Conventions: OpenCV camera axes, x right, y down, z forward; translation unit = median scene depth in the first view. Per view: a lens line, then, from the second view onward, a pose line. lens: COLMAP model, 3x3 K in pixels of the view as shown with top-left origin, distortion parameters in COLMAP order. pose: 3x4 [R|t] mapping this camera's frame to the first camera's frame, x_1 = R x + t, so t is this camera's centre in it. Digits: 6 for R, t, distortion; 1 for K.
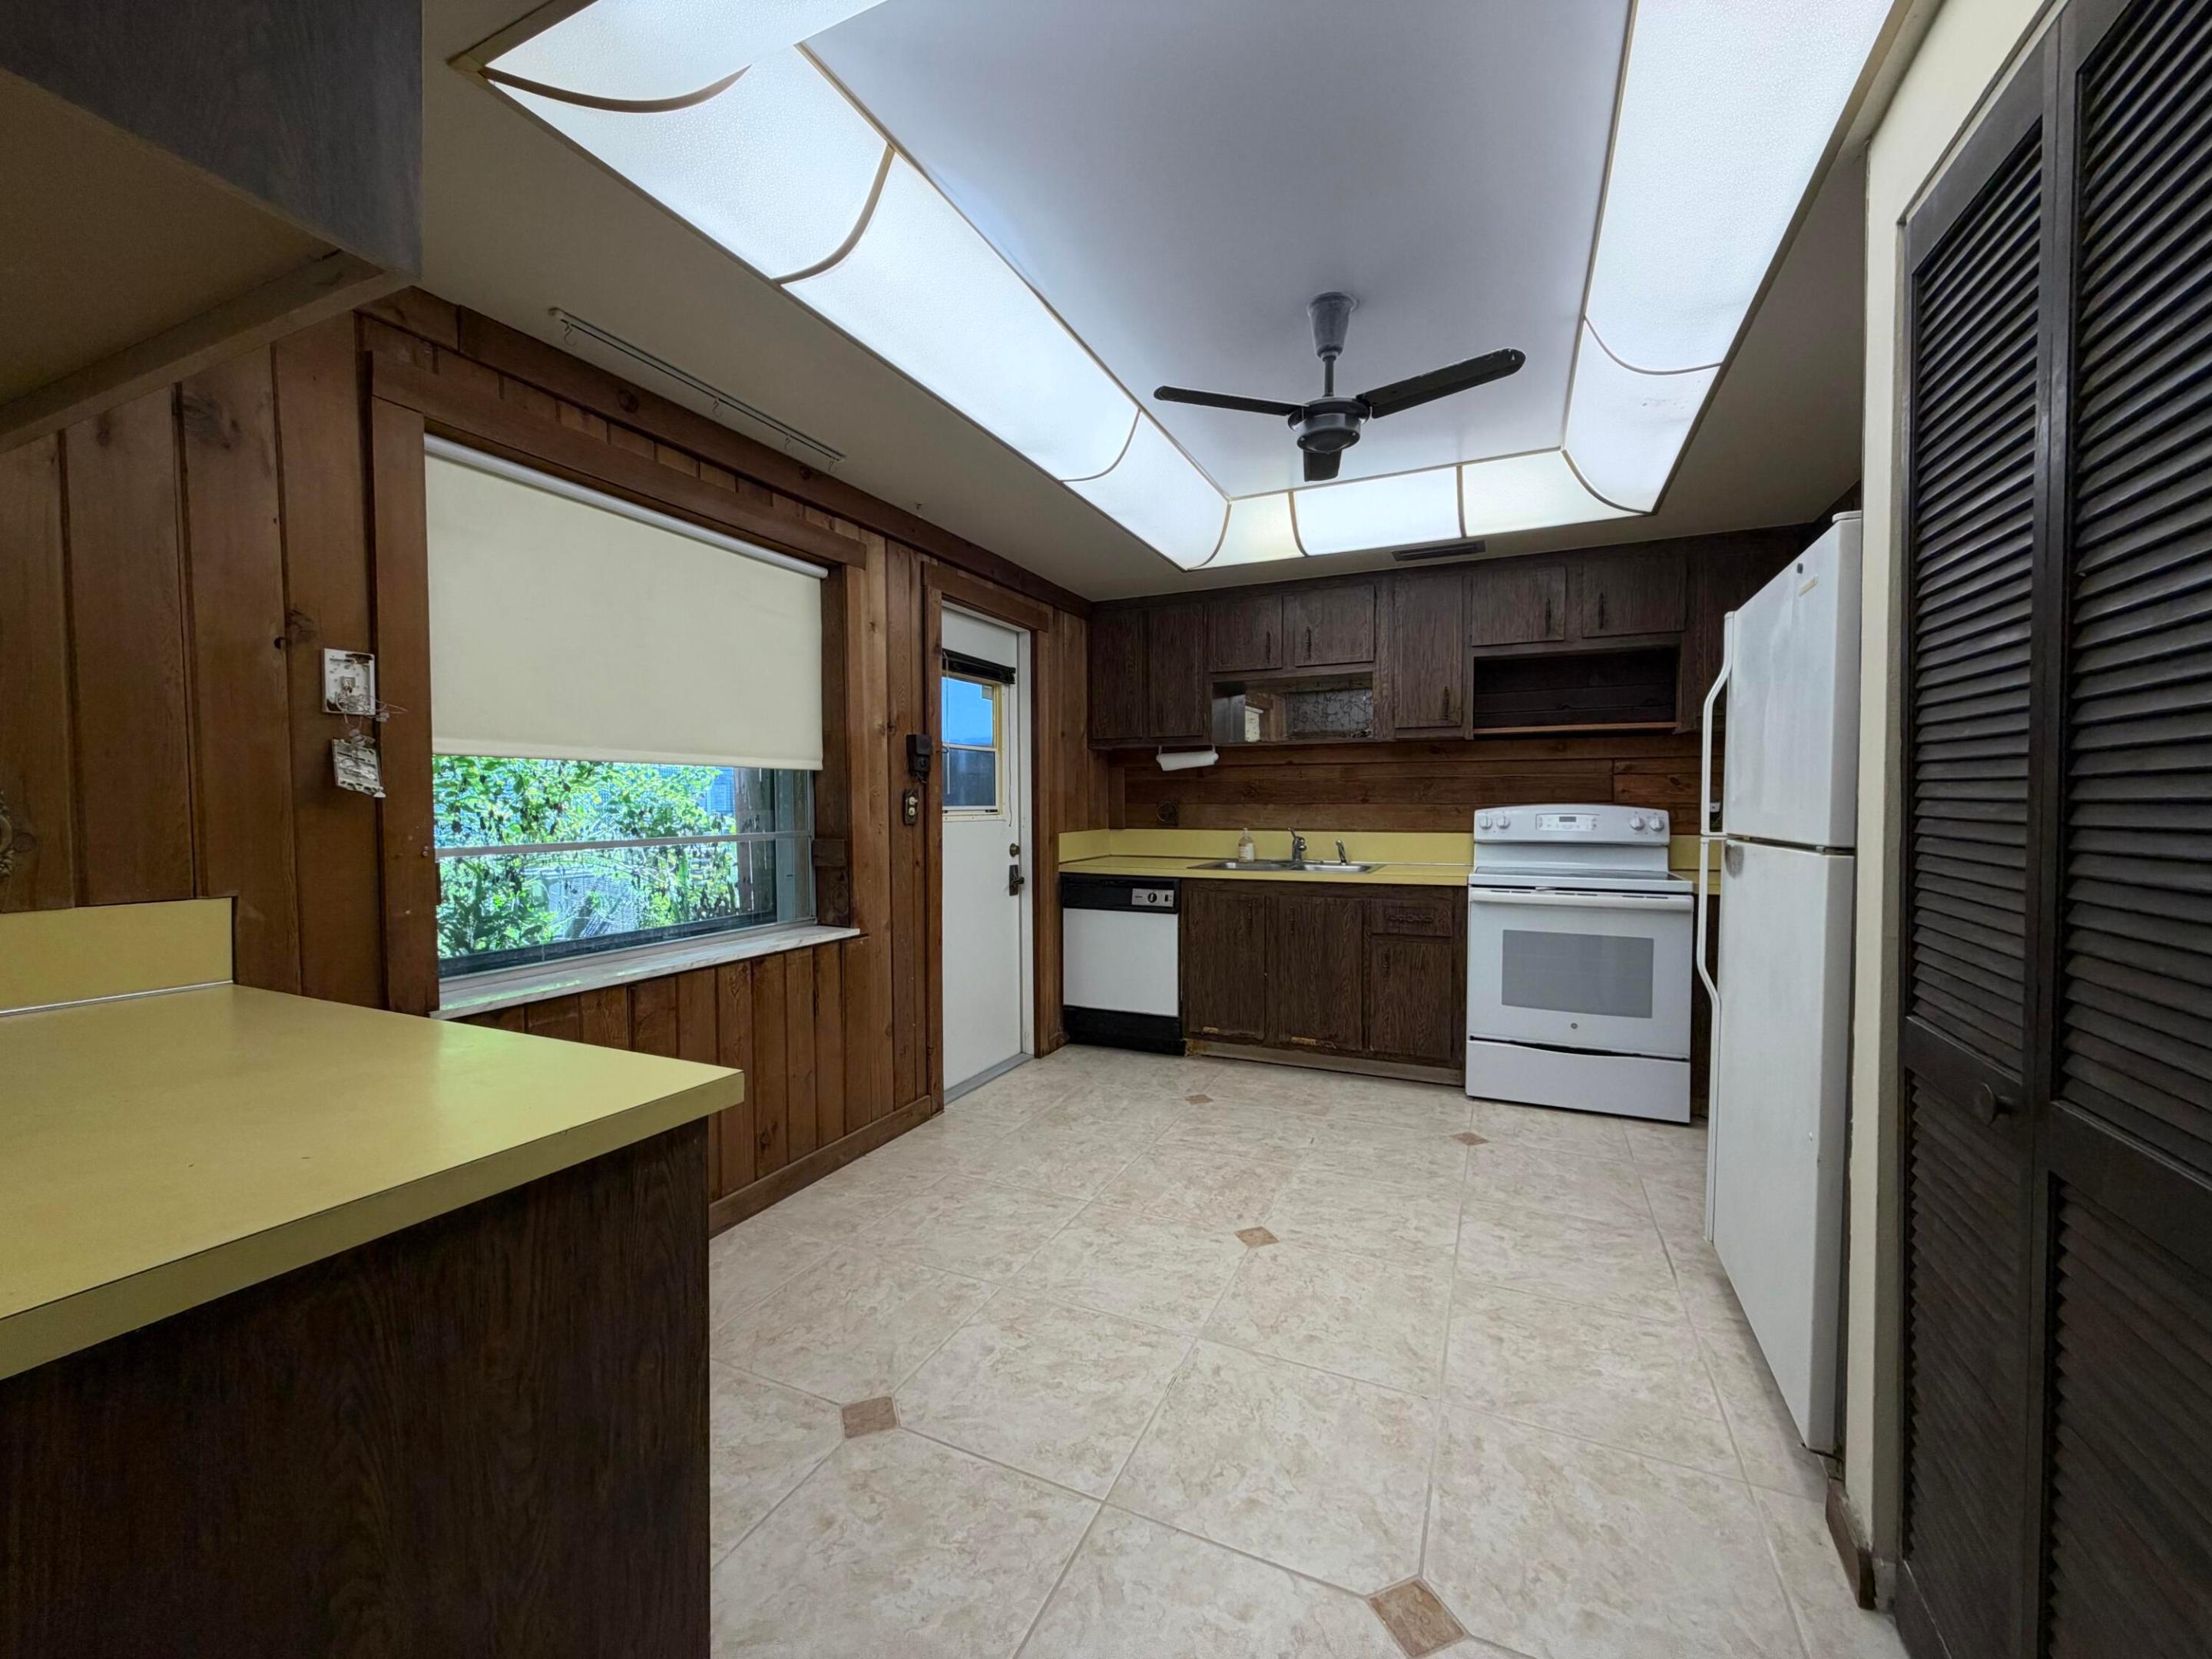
lens RADIAL K [[881.2, 0, 1103.0], [0, 881.2, 826.9], [0, 0, 1]] dist [0.002746, -0.000797]
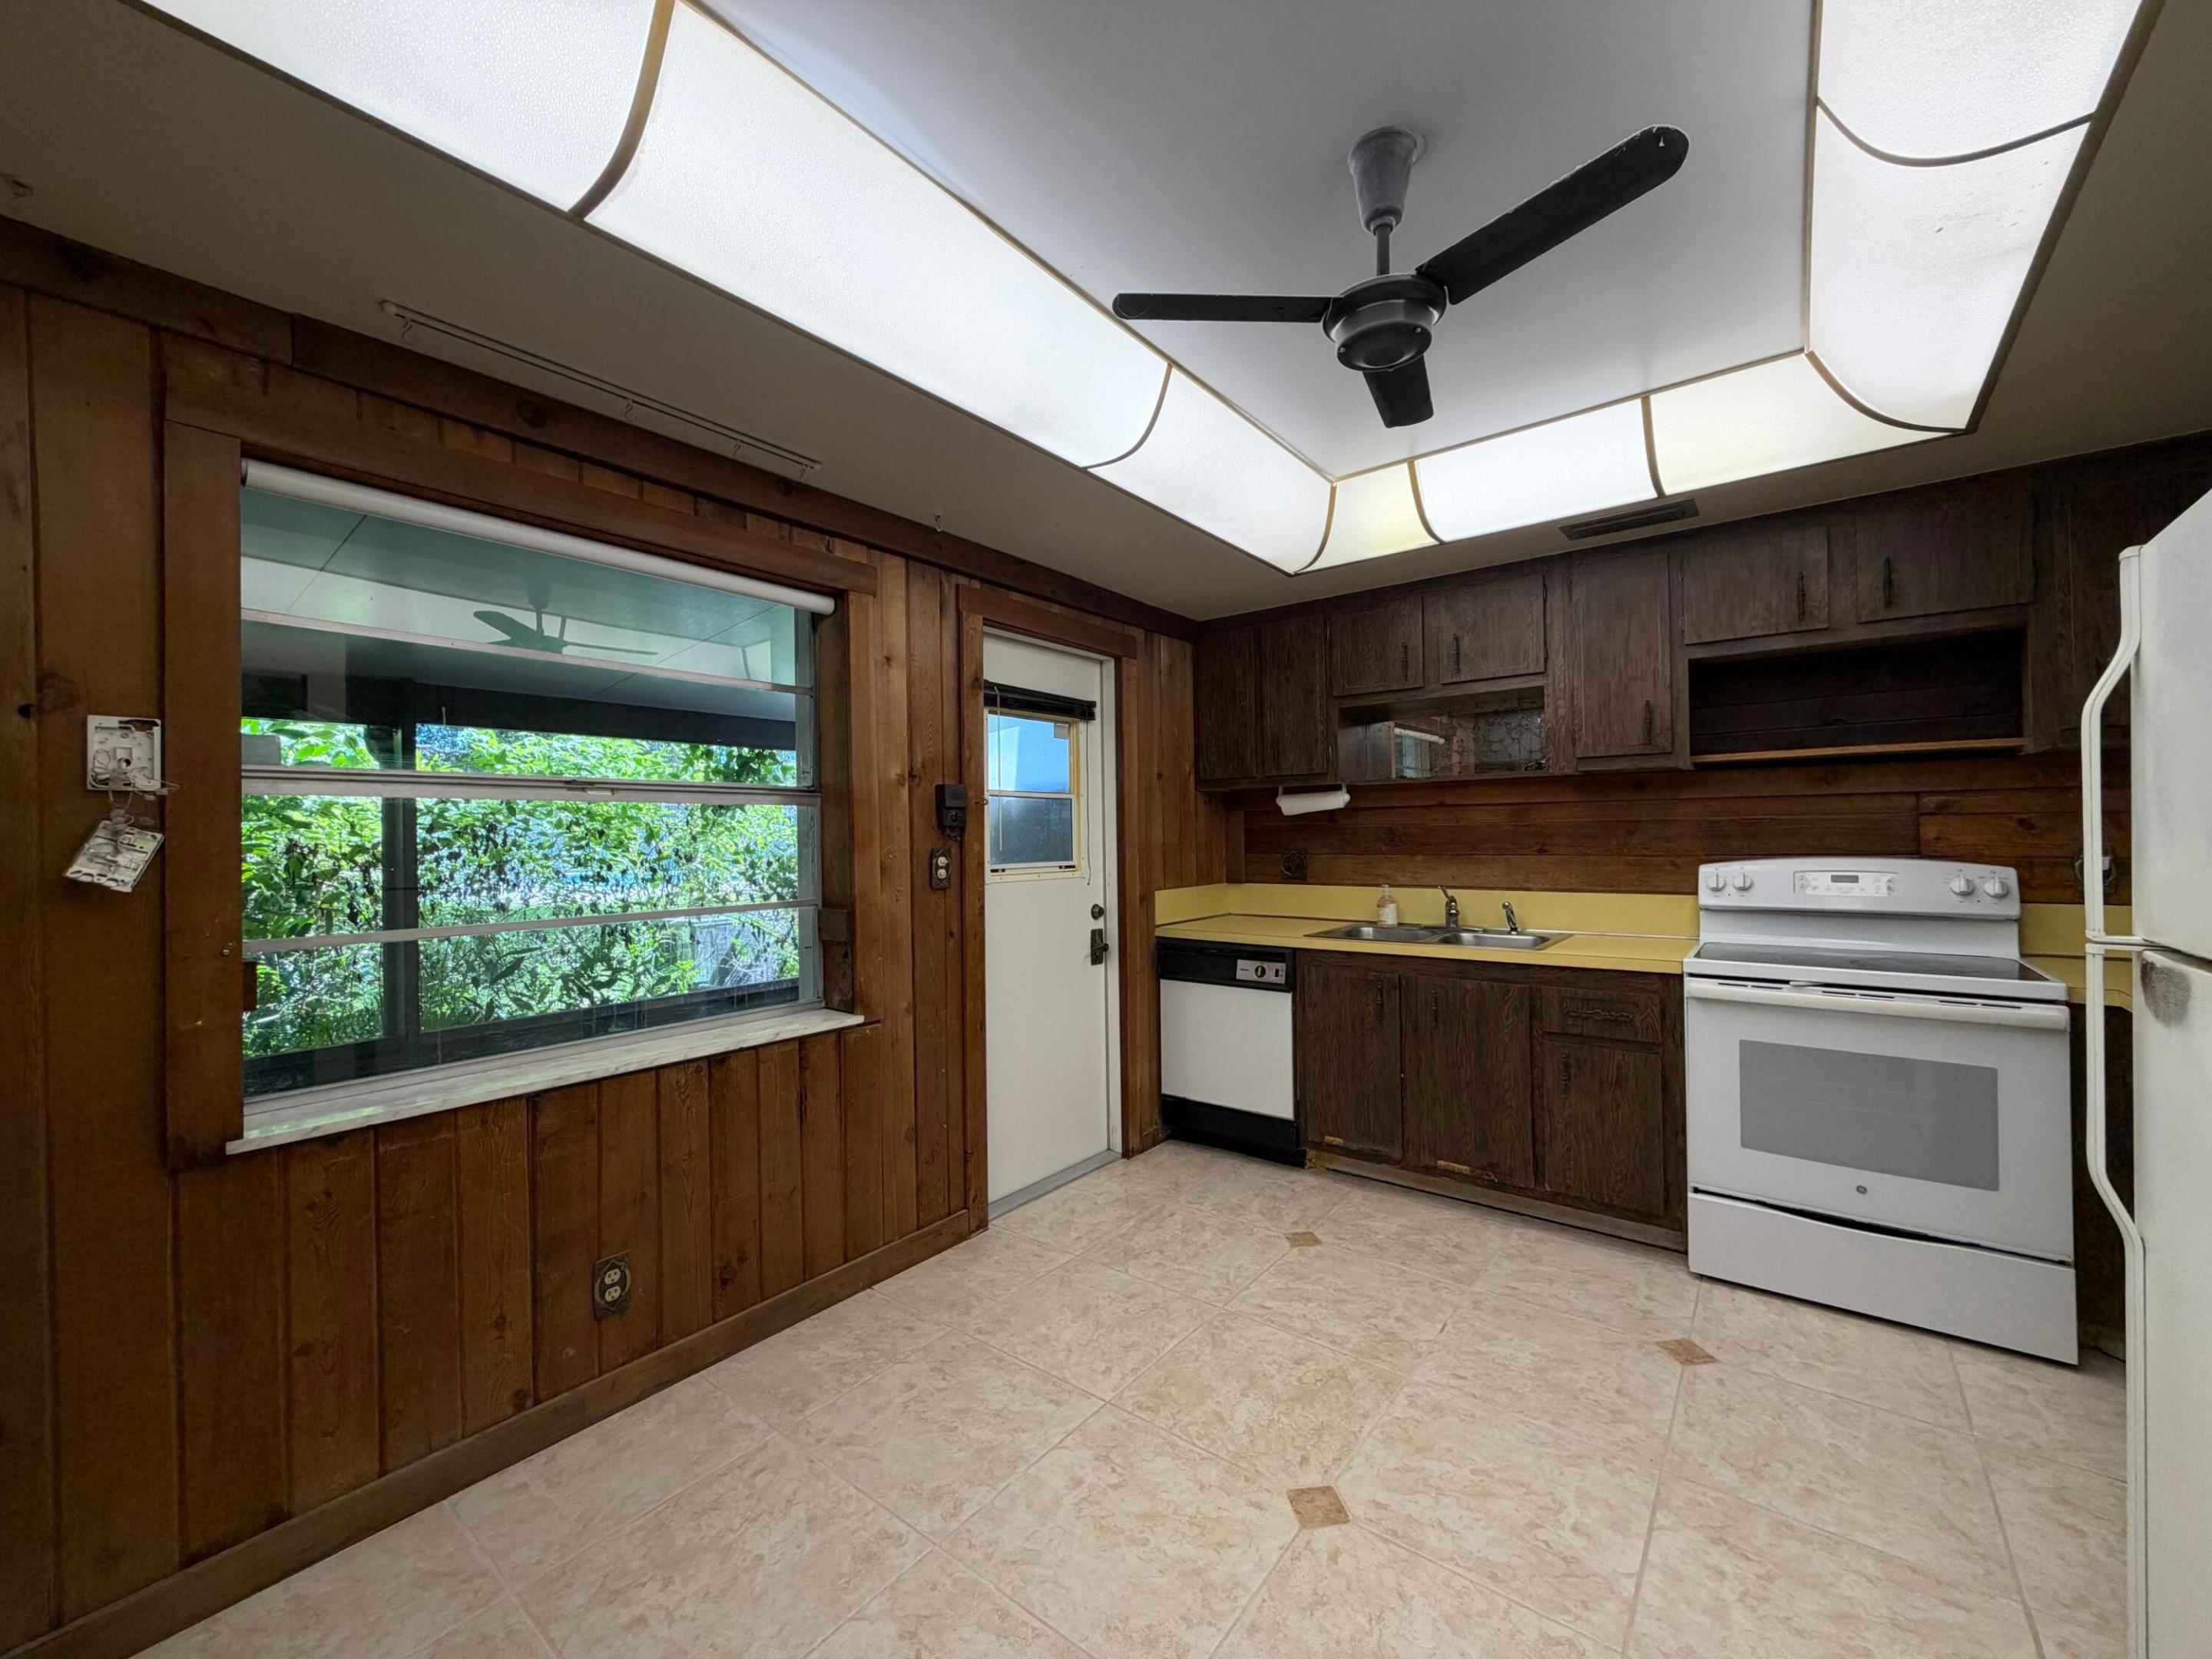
lens RADIAL K [[881.2, 0, 1102.5], [0, 881.2, 826.5], [0, 0, 1]] dist [0.002746, -0.000797]
pose [[0.972846, -0.011897, -0.231146, 0.123460], [0.002944, 0.999233, -0.039039, -0.027663], [0.231433, 0.037299, 0.972136, 0.189847]]
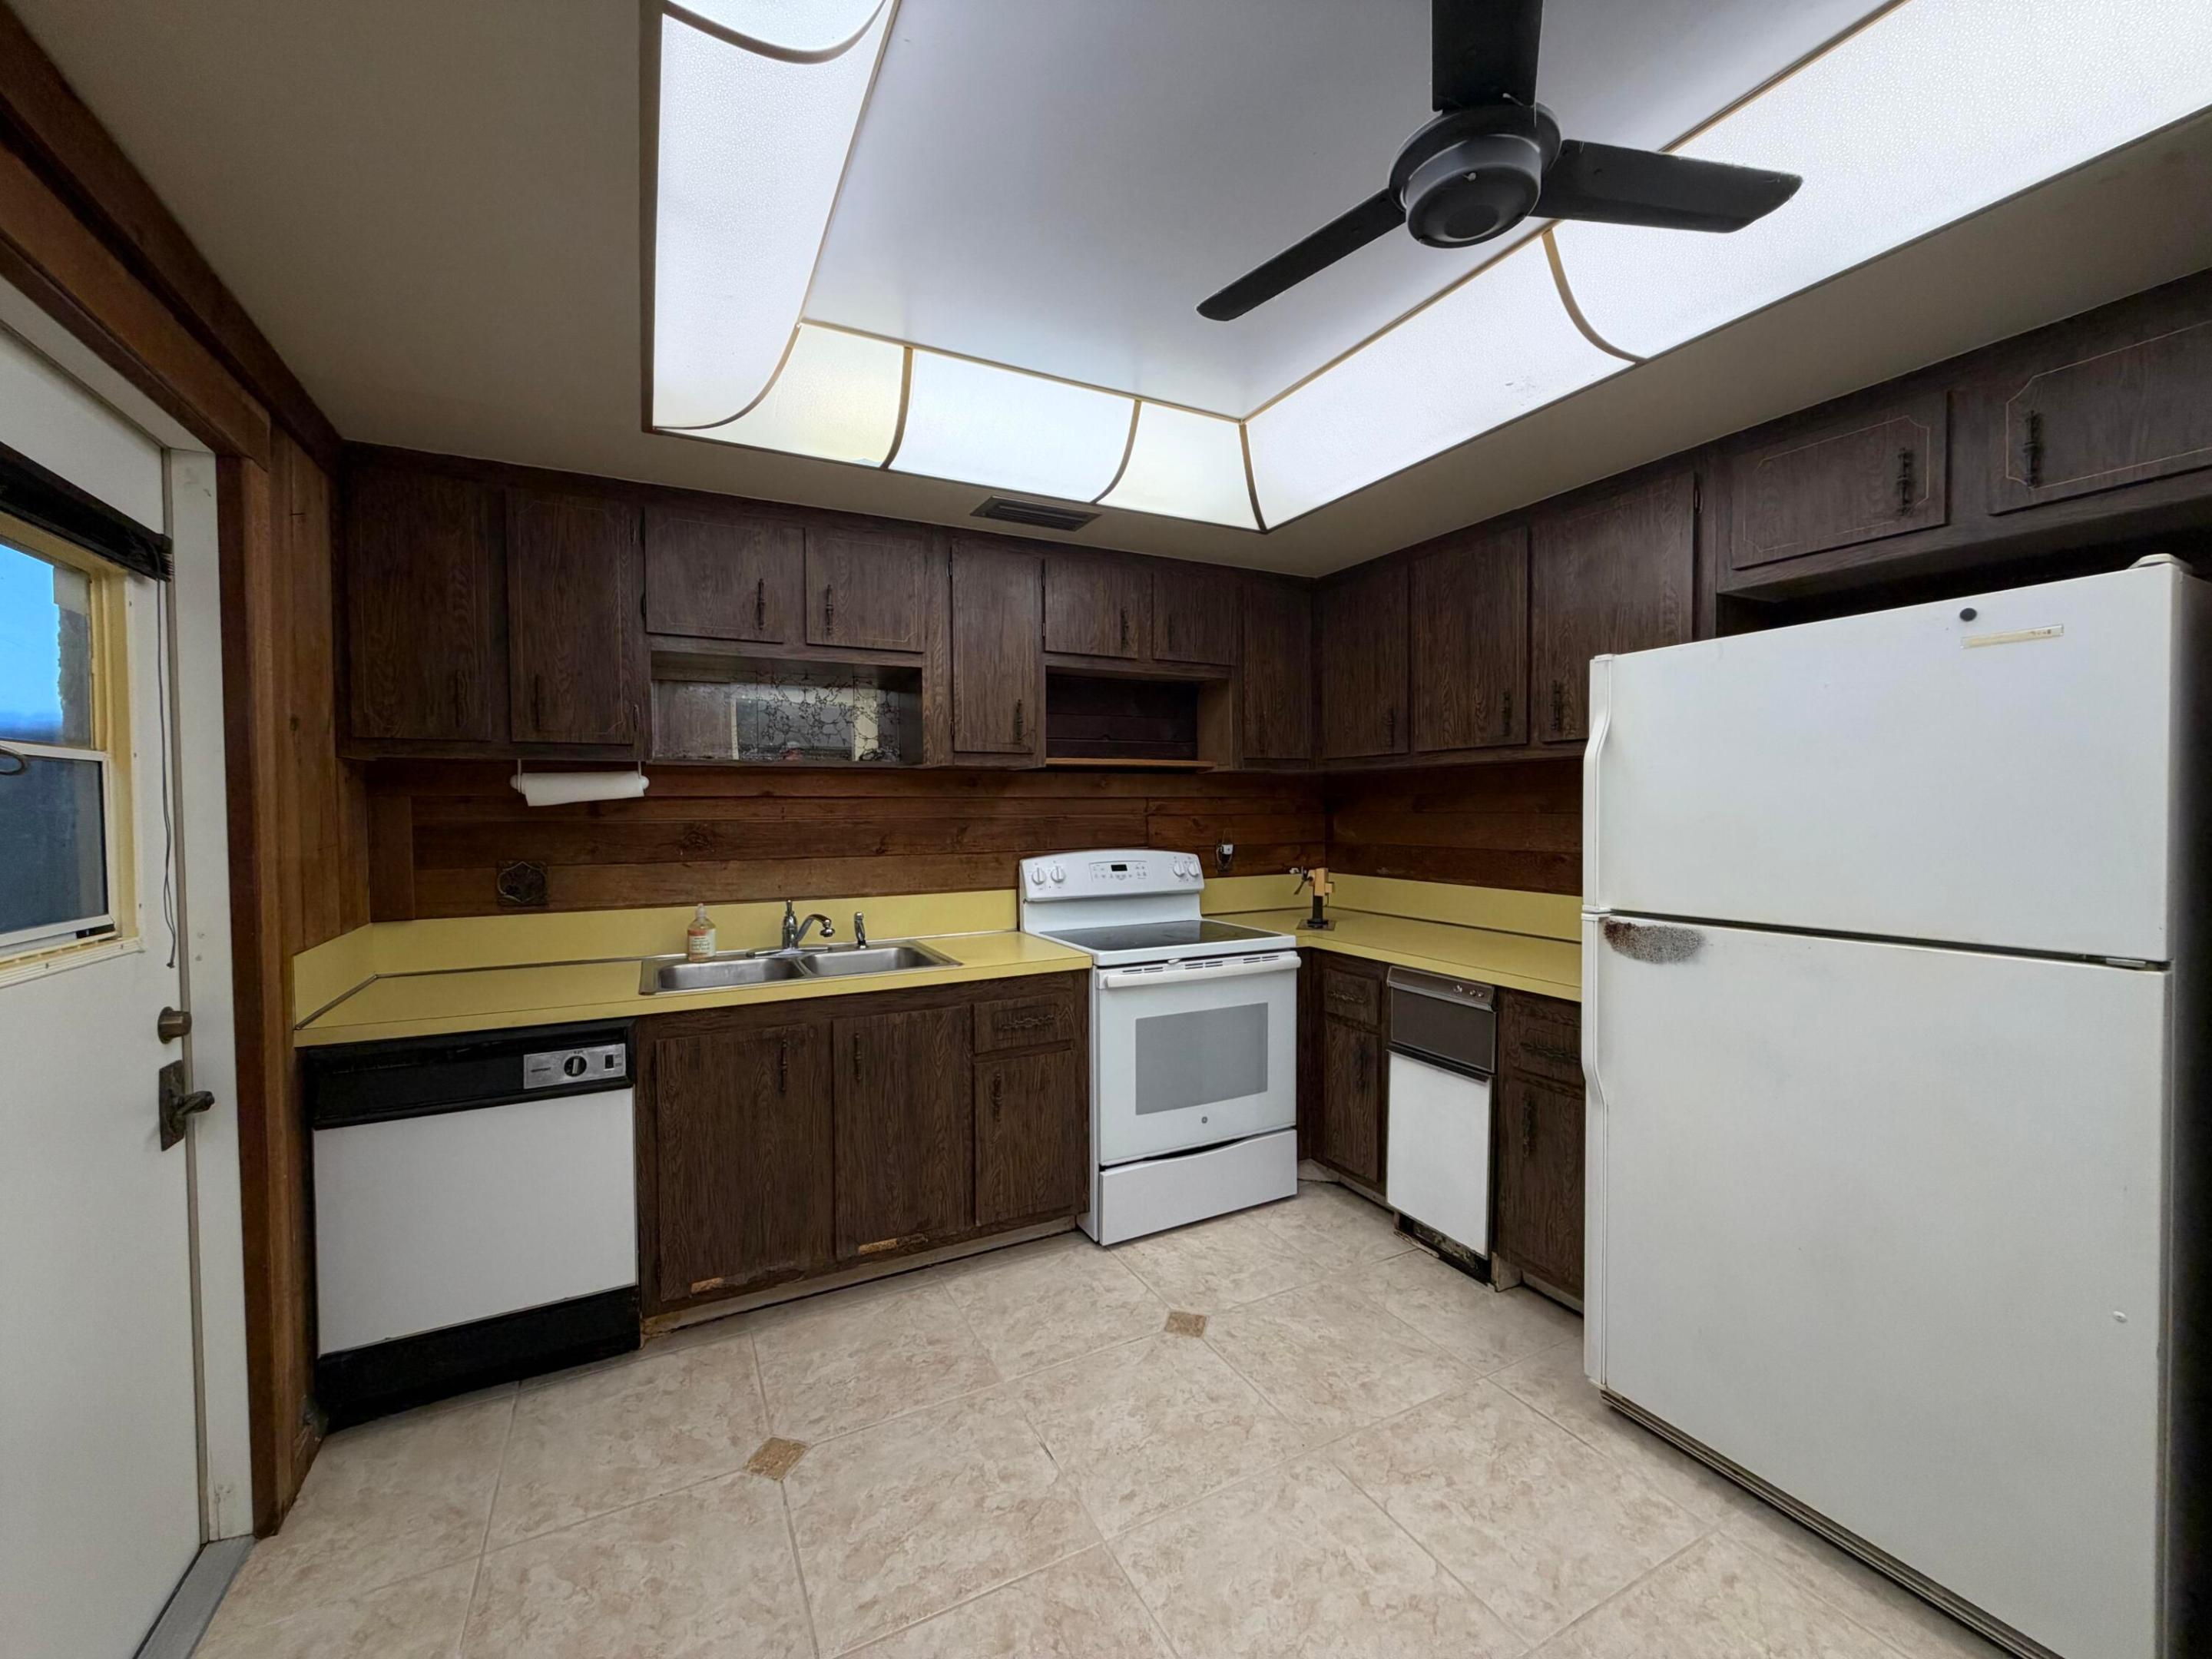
lens RADIAL K [[881.2, 0, 1097.9], [0, 881.2, 829.4], [0, 0, 1]] dist [0.002746, -0.000797]
pose [[0.617324, -0.019696, 0.786463, -0.178613], [0.028614, 0.999587, 0.002573, -0.054851], [-0.786189, 0.020916, 0.617632, 0.540842]]
